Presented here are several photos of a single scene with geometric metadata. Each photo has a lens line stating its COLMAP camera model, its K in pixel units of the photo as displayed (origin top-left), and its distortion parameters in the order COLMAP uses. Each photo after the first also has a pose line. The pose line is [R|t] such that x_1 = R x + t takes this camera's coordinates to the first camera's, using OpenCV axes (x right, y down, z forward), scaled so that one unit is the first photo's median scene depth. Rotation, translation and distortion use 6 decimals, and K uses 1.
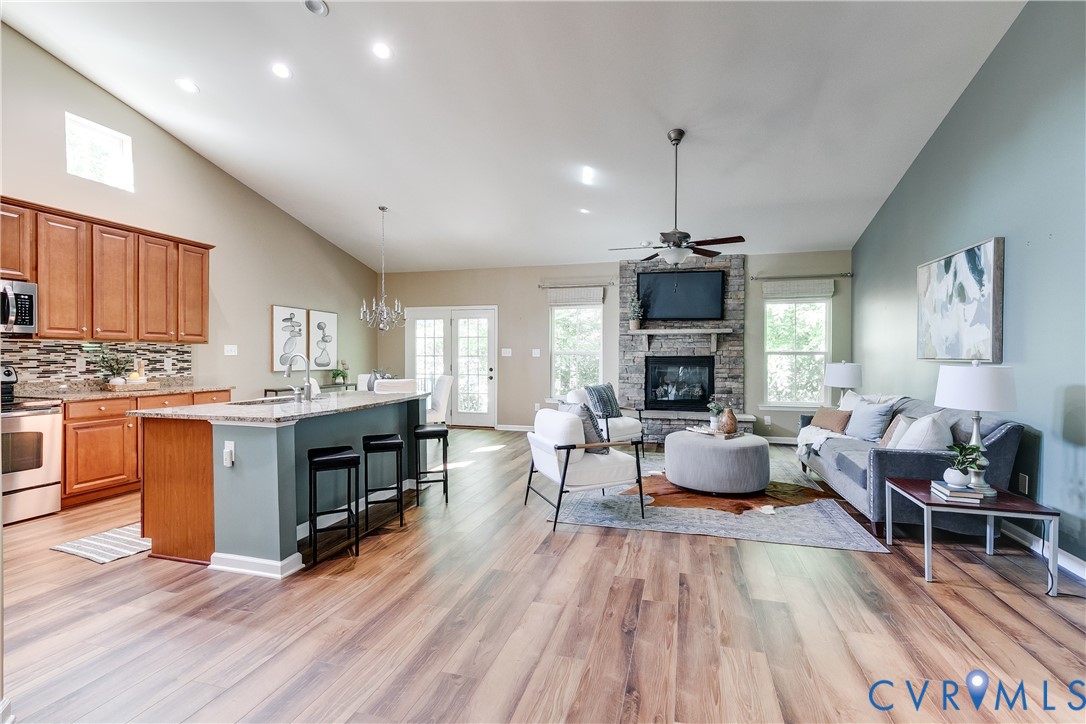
lens RADIAL K [[498.4, 0, 549.0], [0, 498.4, 360.9], [0, 0, 1]] dist [0.010842, -0.001563]
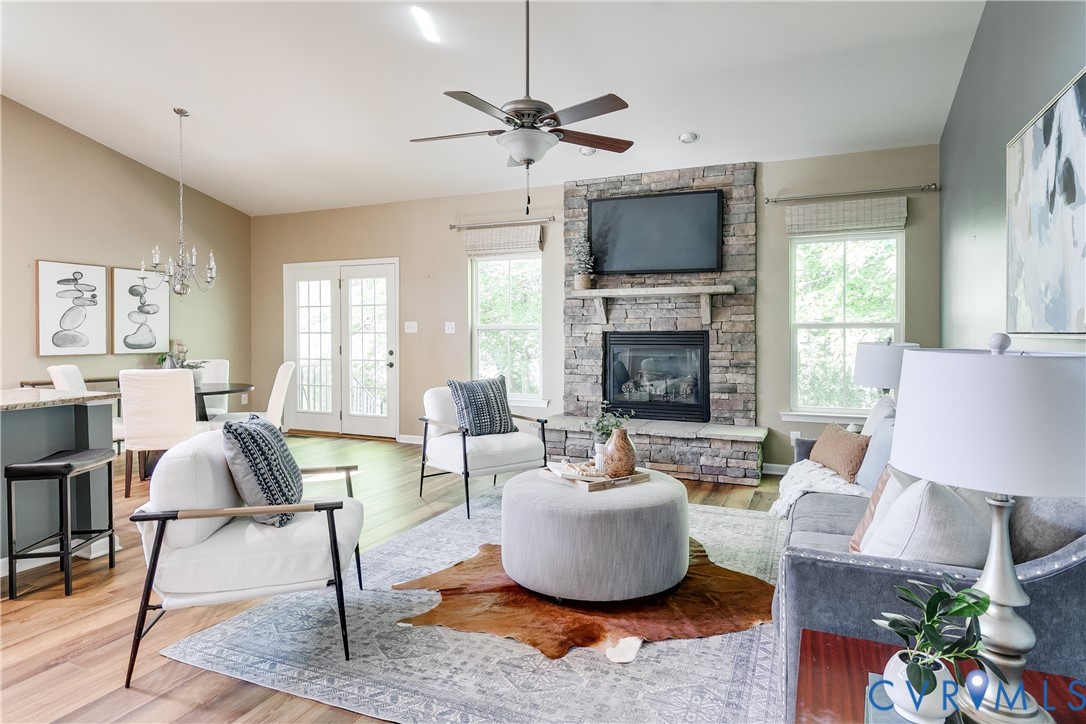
lens RADIAL K [[616.3, 0, 563.1], [0, 616.3, 339.1], [0, 0, 1]] dist [0.006589, -0.000114]
pose [[0.990630, -0.002752, -0.136549, 0.341135], [0.002610, 0.999996, -0.001214, 0.000963], [0.136552, 0.000846, 0.990633, 0.300769]]
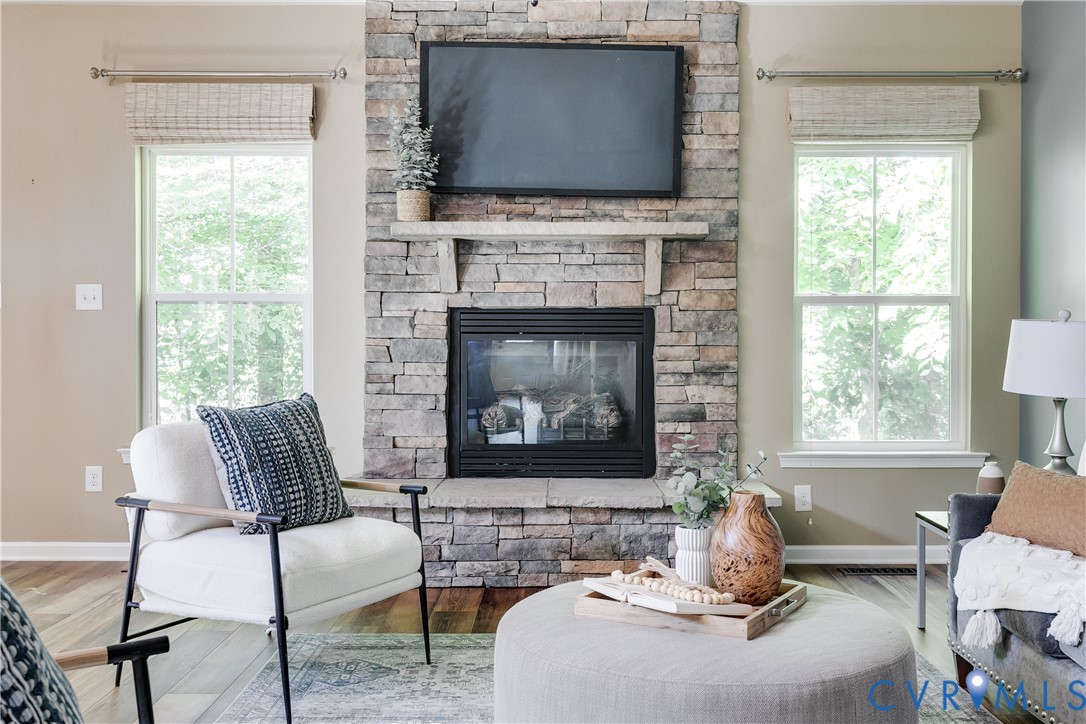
lens RADIAL K [[1040.9, 0, 557.2], [0, 1040.9, 348.4], [0, 0, 1]] dist [0.010298, 0.000000]
pose [[0.965824, -0.003137, 0.259179, 0.120909], [0.002649, 0.999994, 0.002231, 0.020528], [-0.259185, -0.001468, 0.965827, 0.467101]]
